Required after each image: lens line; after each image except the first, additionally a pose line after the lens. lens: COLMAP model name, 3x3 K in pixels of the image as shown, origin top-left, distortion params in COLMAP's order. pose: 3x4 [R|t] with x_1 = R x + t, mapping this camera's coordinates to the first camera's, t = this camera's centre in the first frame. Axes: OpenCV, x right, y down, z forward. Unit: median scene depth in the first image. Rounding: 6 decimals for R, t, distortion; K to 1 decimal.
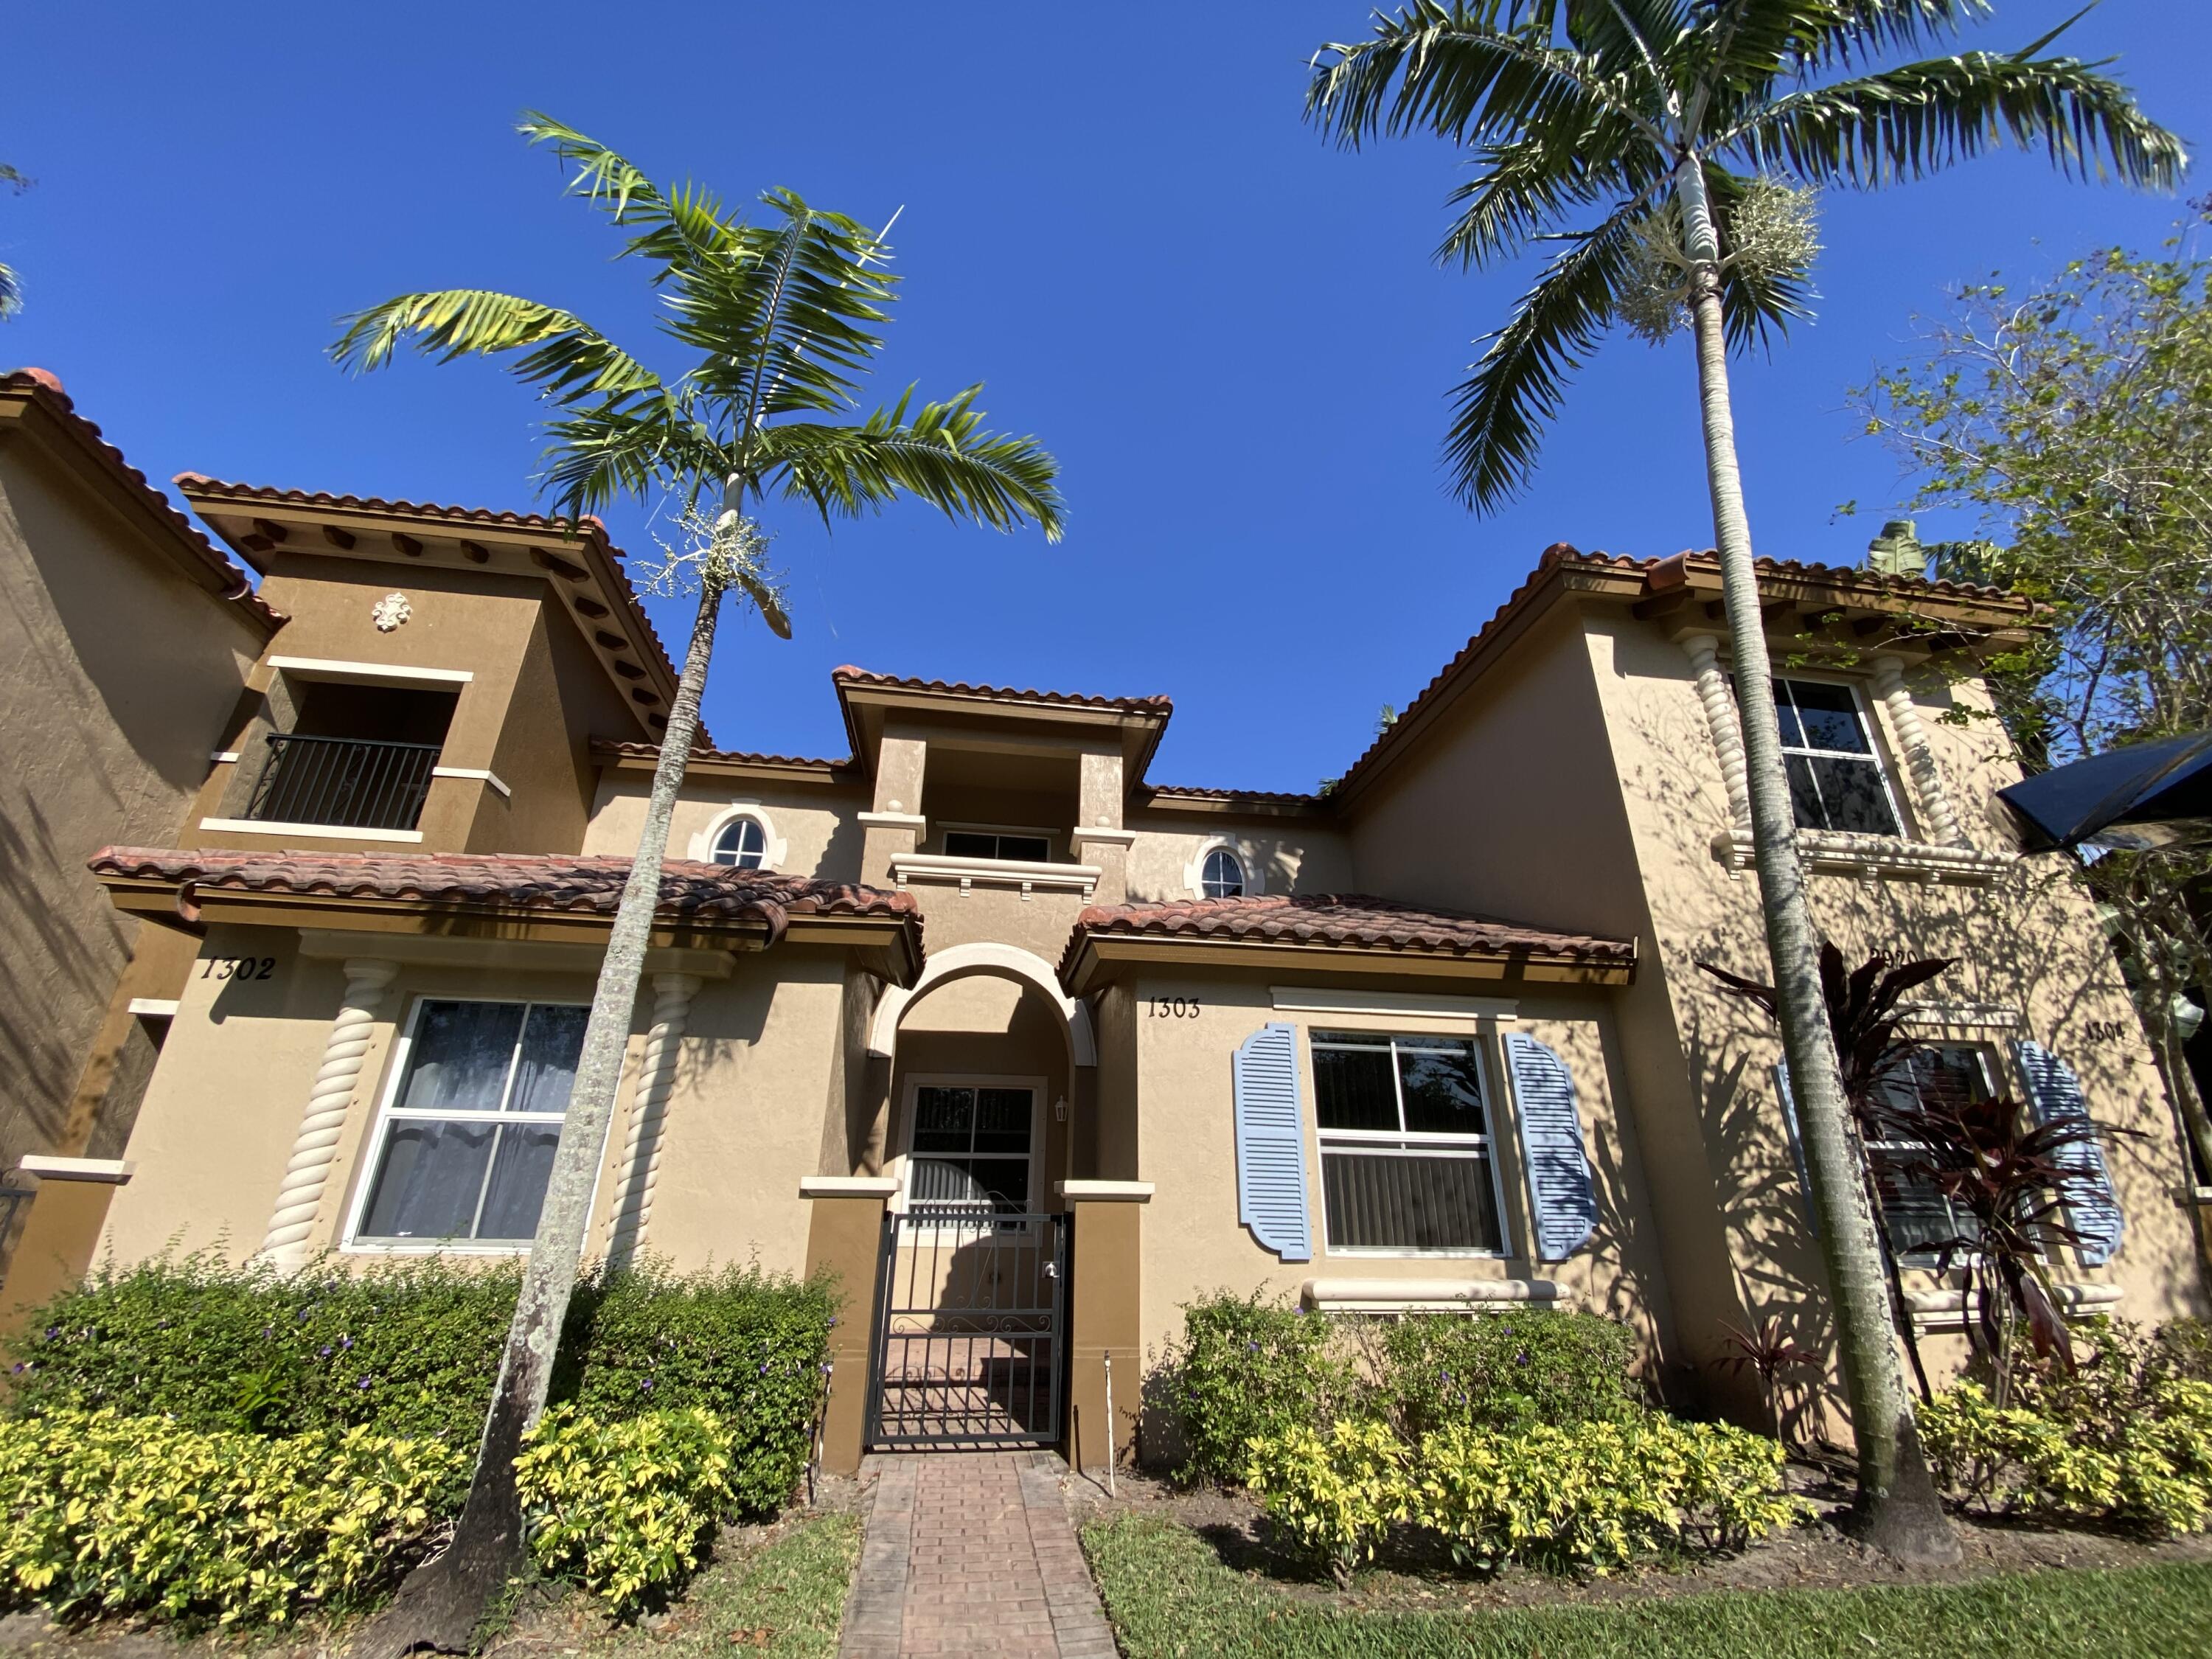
lens RADIAL K [[915.6, 0, 1106.0], [0, 915.6, 829.5], [0, 0, 1]] dist [0.038201, -0.014207]
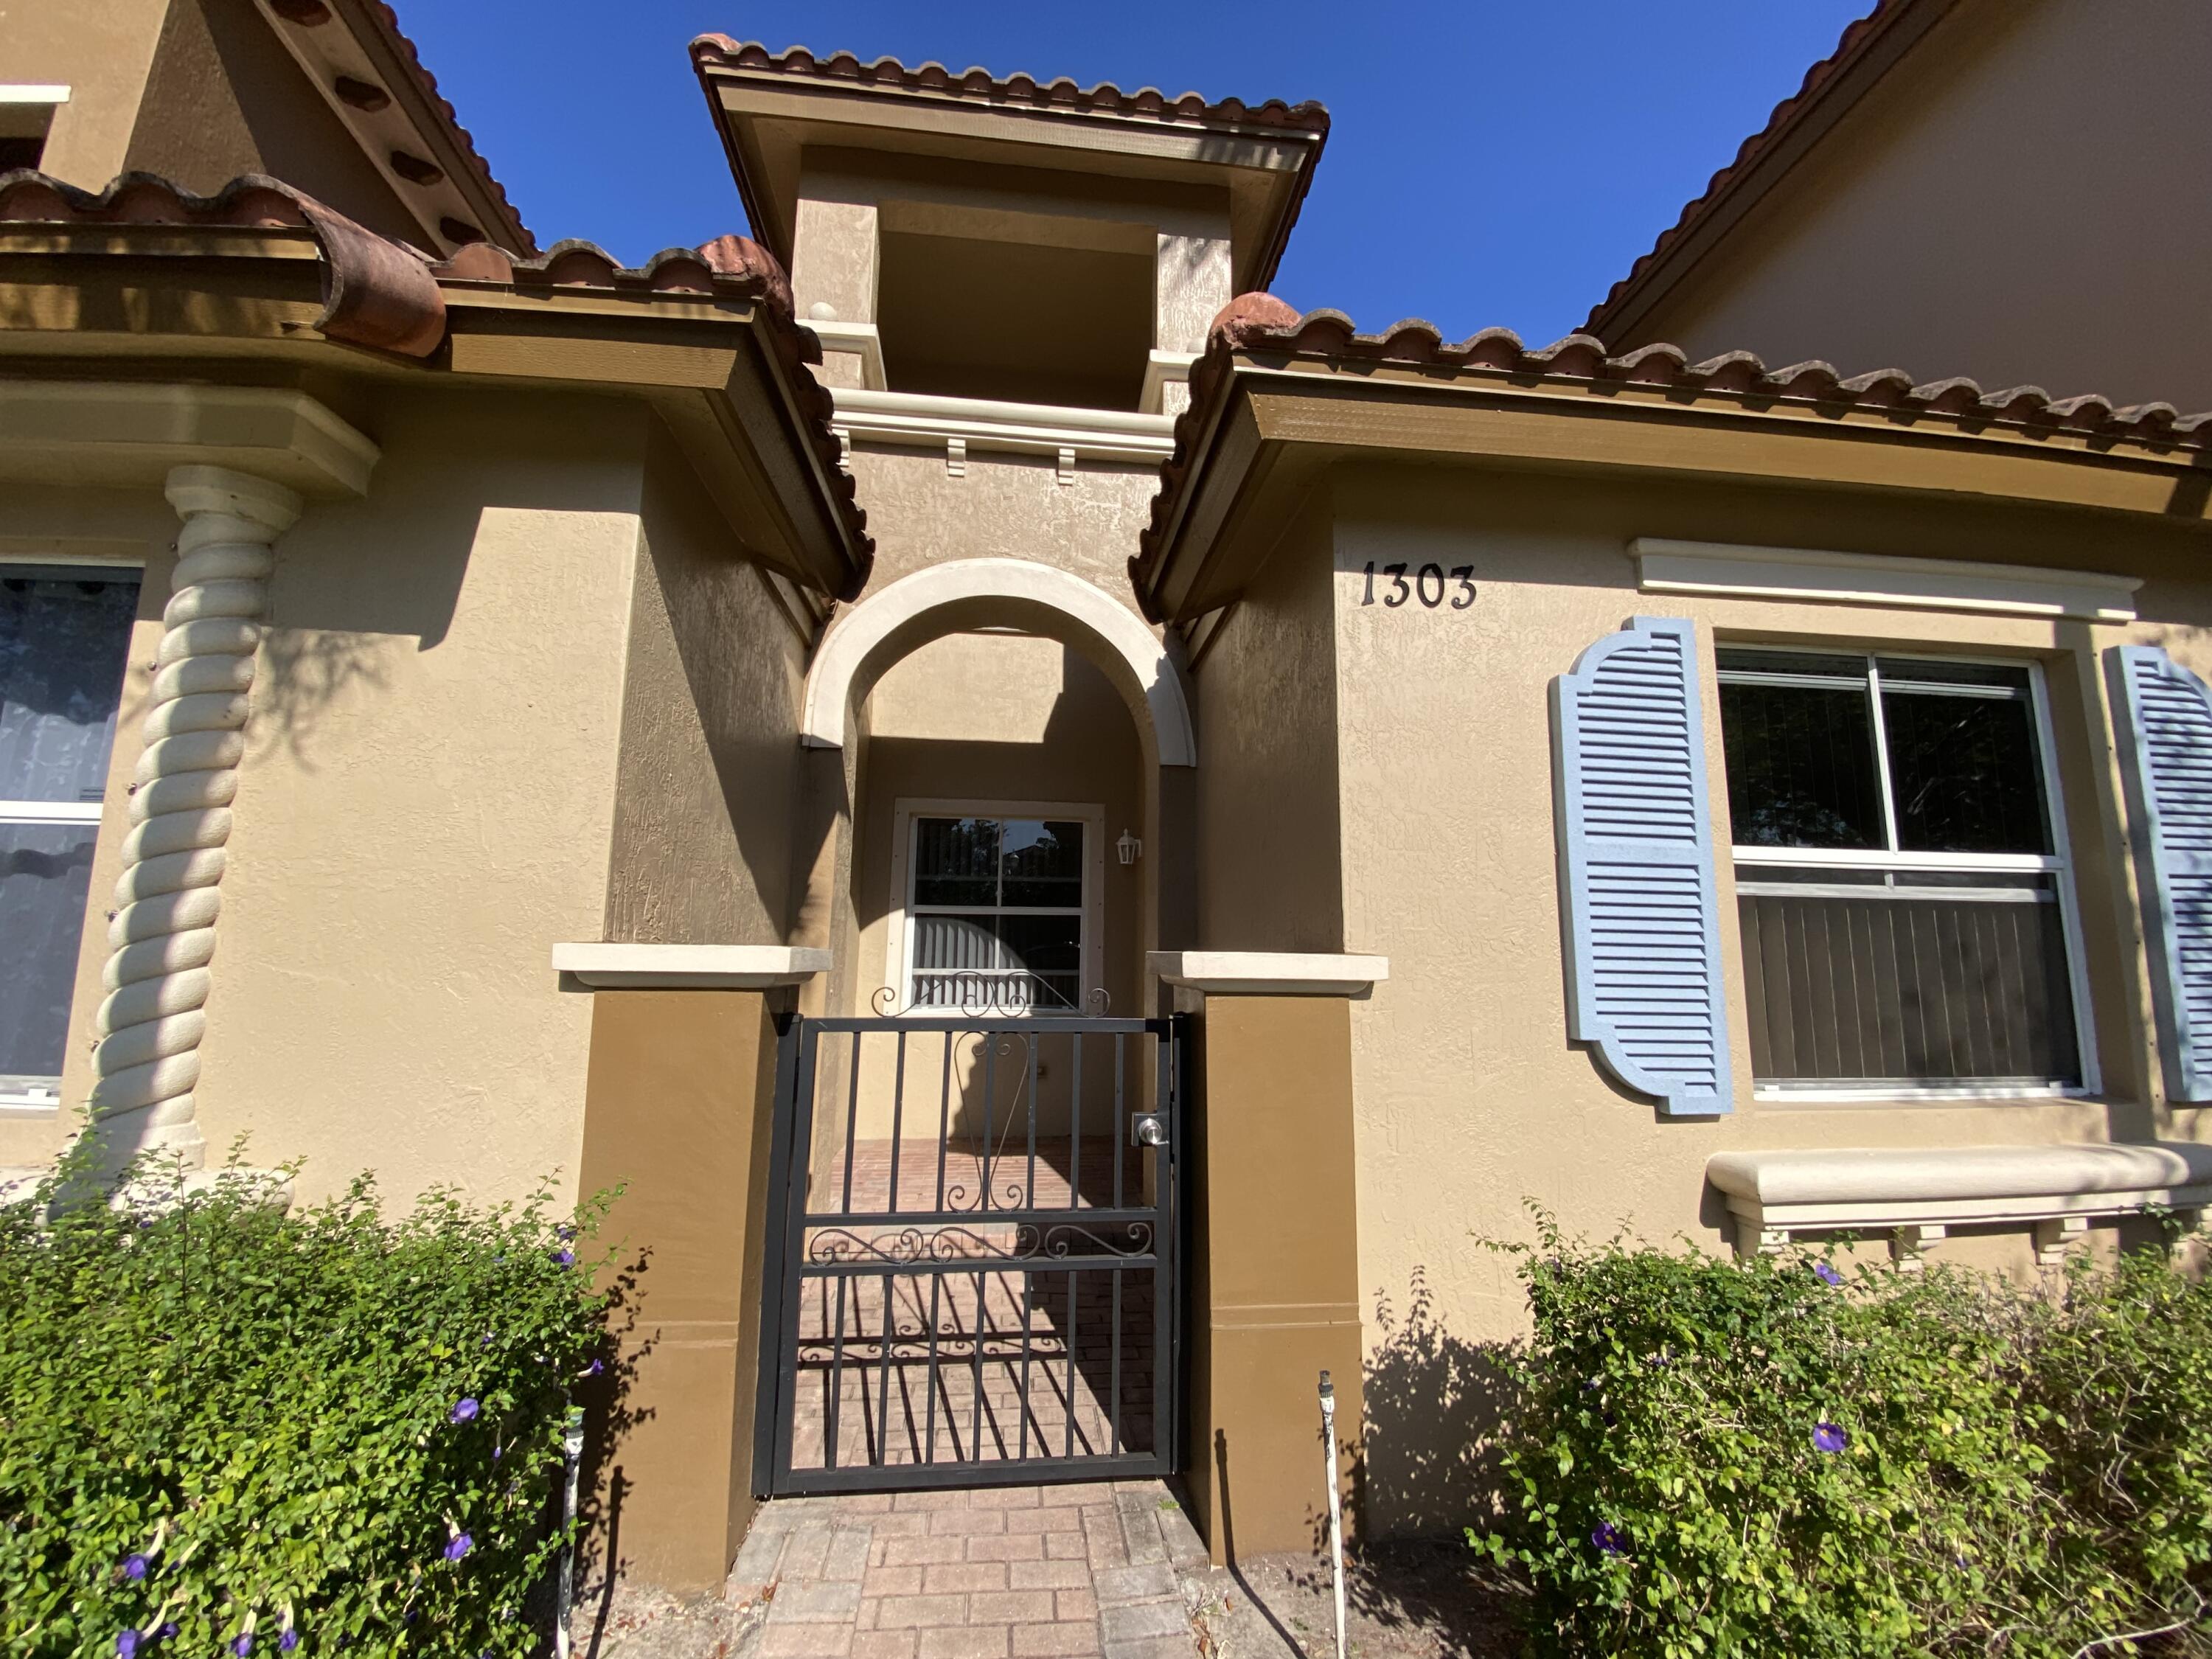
lens RADIAL K [[915.6, 0, 1106.0], [0, 915.6, 829.5], [0, 0, 1]] dist [0.038201, -0.014207]
pose [[0.999290, -0.006584, -0.037096, -0.056368], [0.015332, 0.970460, 0.240774, 0.194699], [0.034415, -0.241171, 0.969872, 0.522928]]
